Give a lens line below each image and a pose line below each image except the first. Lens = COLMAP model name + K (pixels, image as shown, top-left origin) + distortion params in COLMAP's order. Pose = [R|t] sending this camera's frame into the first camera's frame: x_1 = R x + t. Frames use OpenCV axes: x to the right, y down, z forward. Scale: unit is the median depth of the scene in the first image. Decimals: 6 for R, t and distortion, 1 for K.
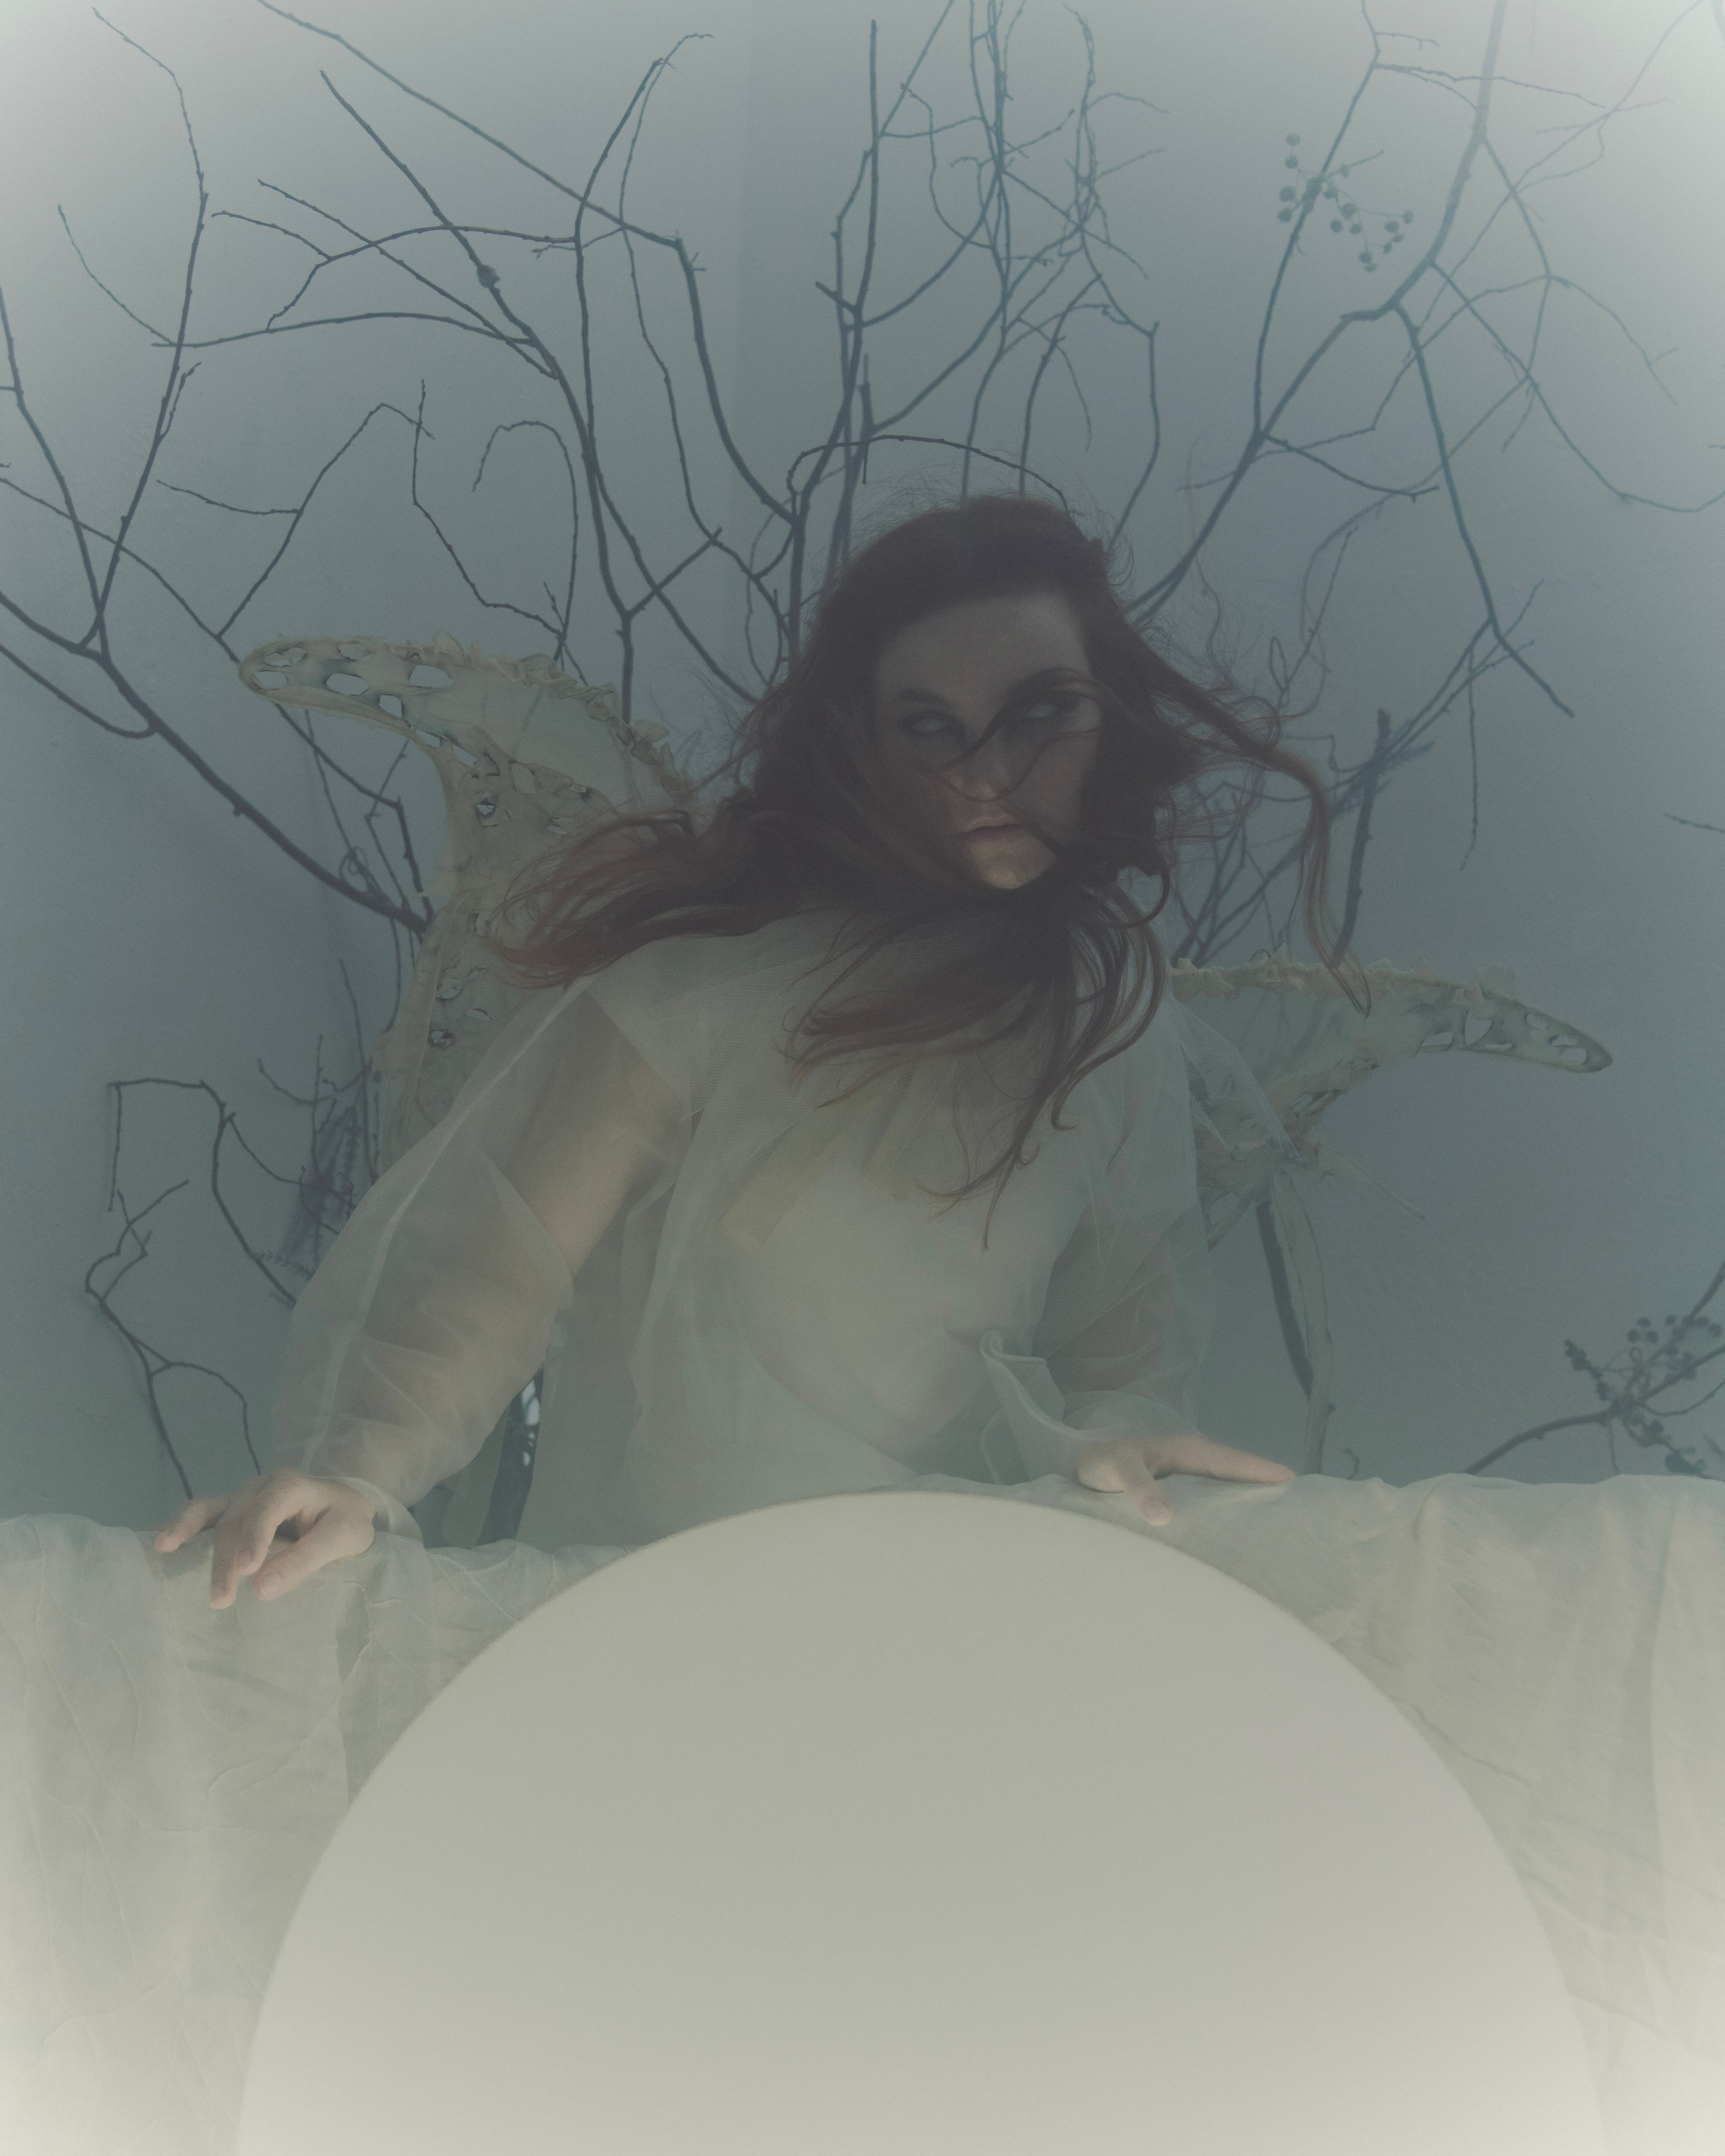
lens RADIAL K [[2844.0, 0, 731.0], [0, 2844.0, 1090.2], [0, 0, 1]] dist [0.024039, 0.000000]
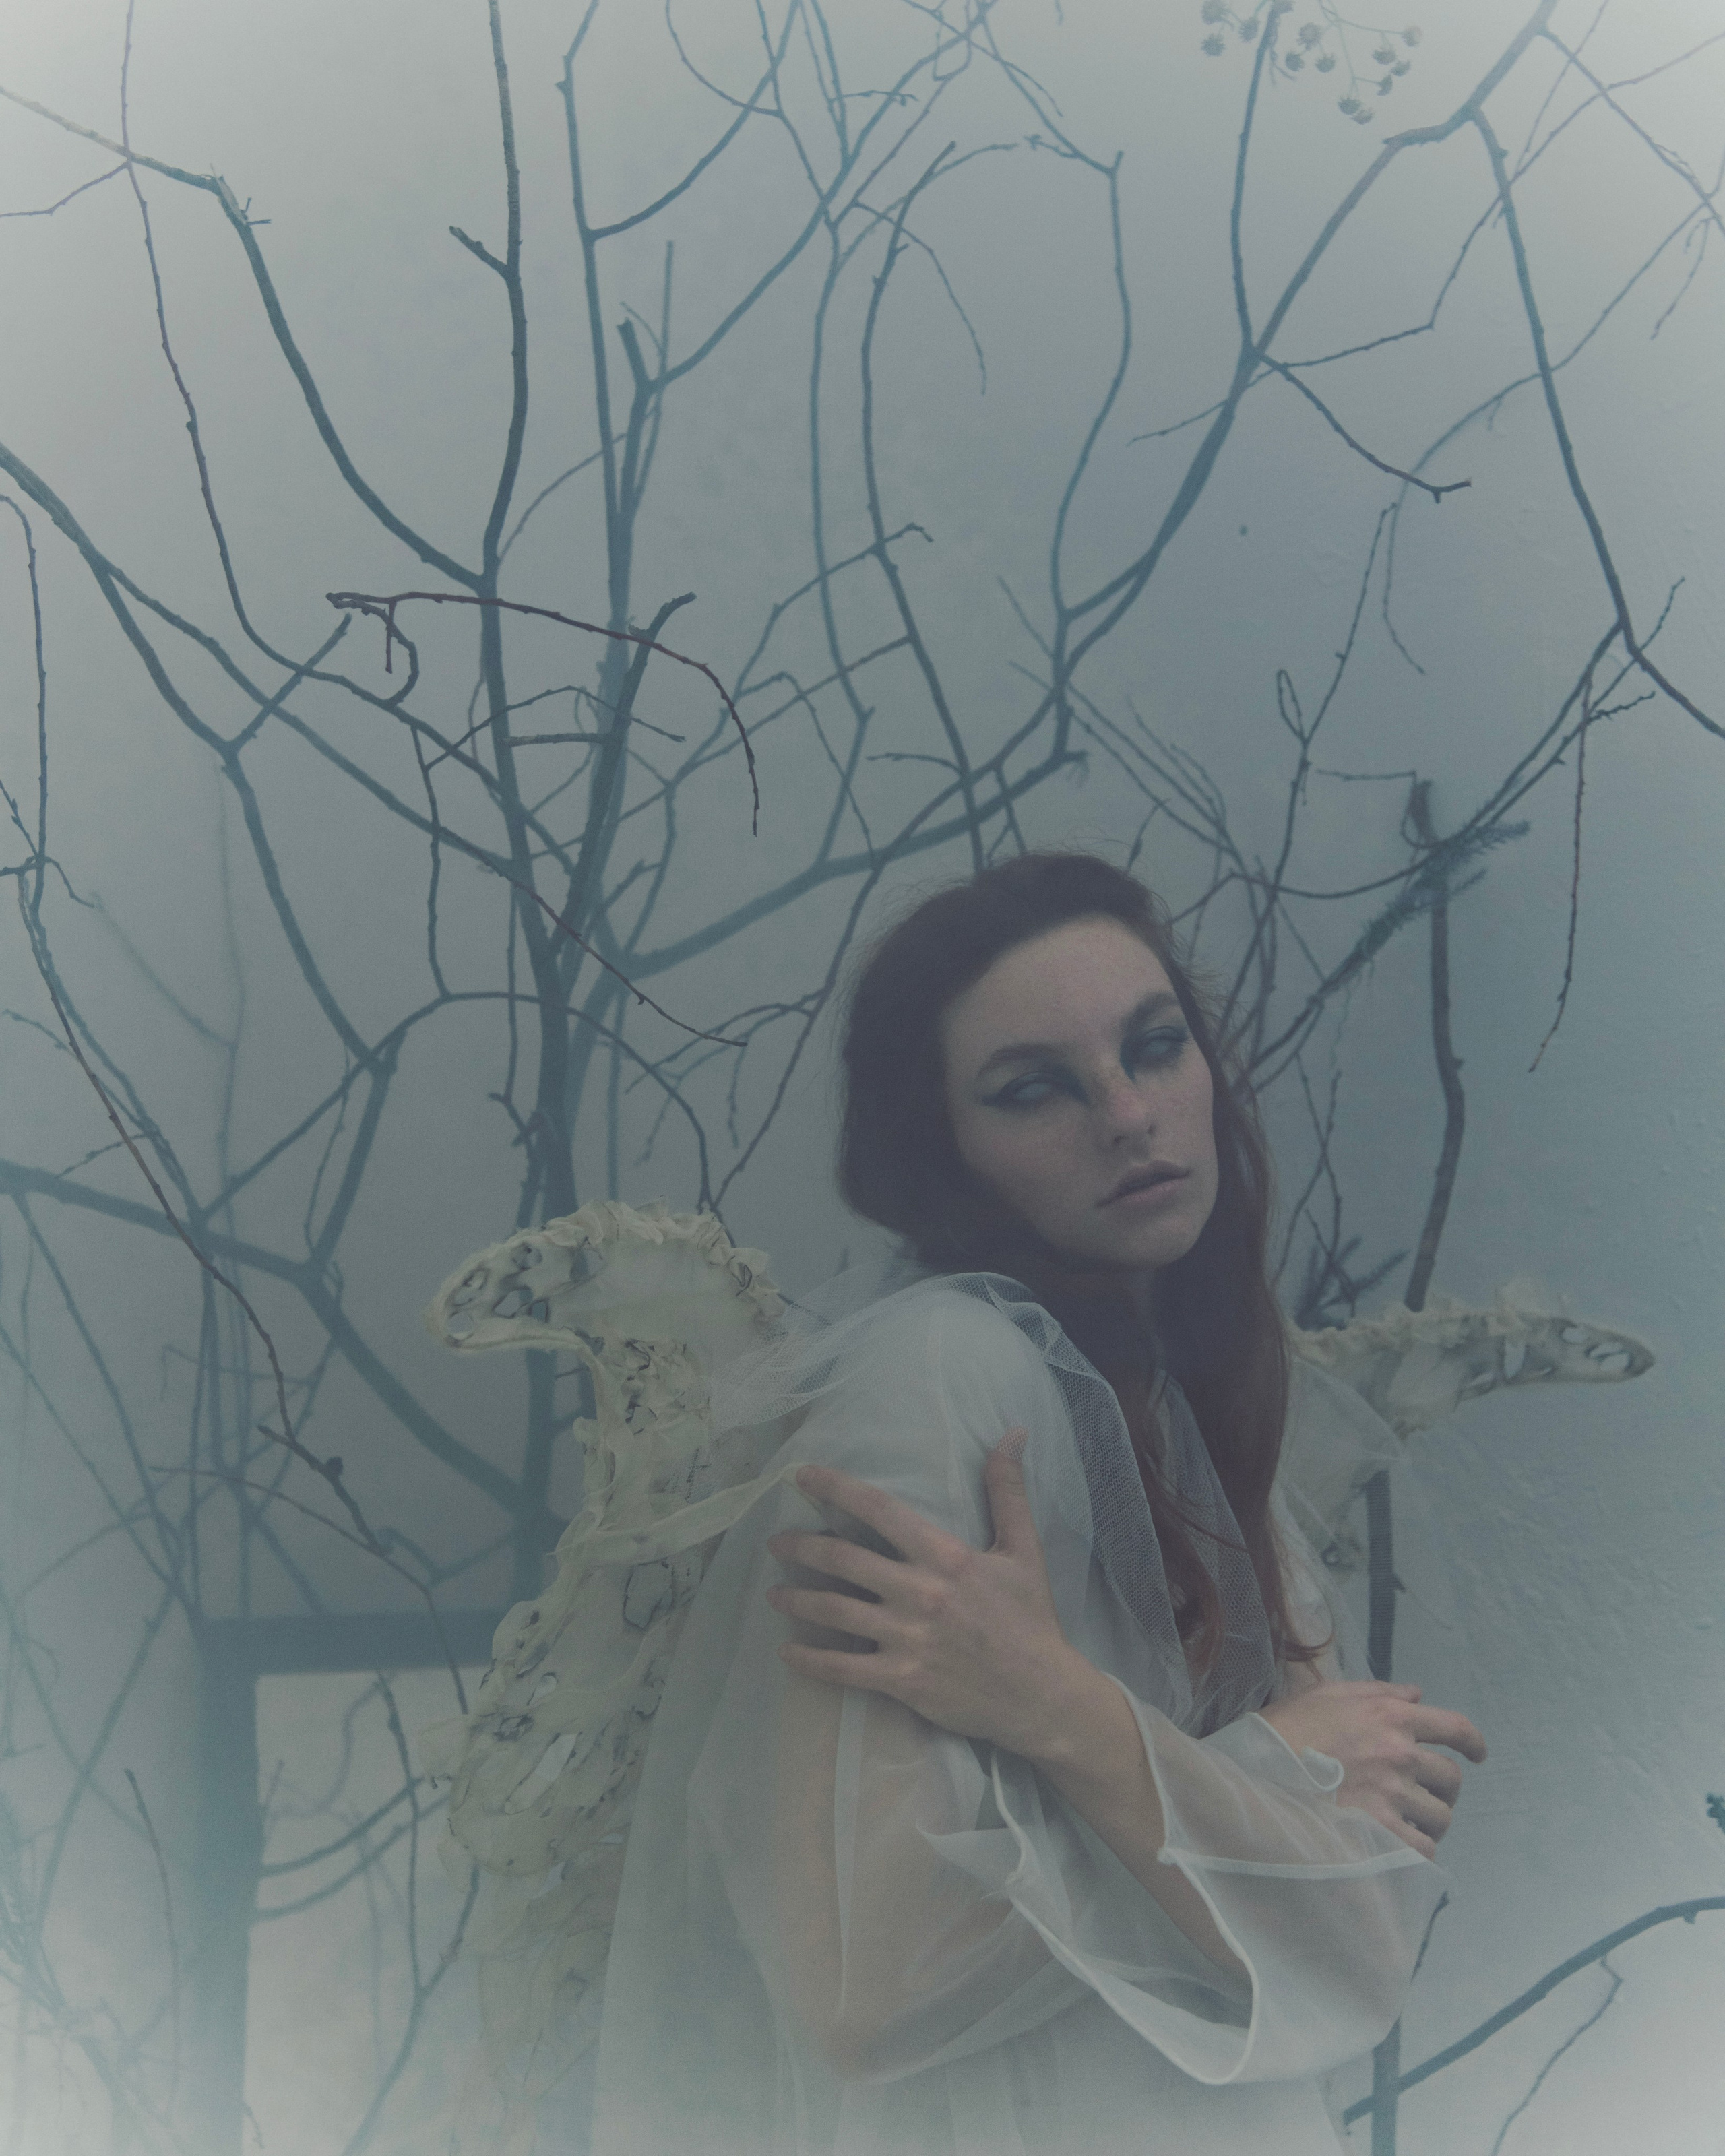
lens RADIAL K [[3365.5, 0, 849.6], [0, 3365.5, 1118.0], [0, 0, 1]] dist [0.180957, 0.000000]
pose [[0.993519, -0.034845, -0.108190, 0.176677], [0.047882, 0.991576, 0.120348, -0.158775], [0.103085, -0.124749, 0.986819, 0.212668]]
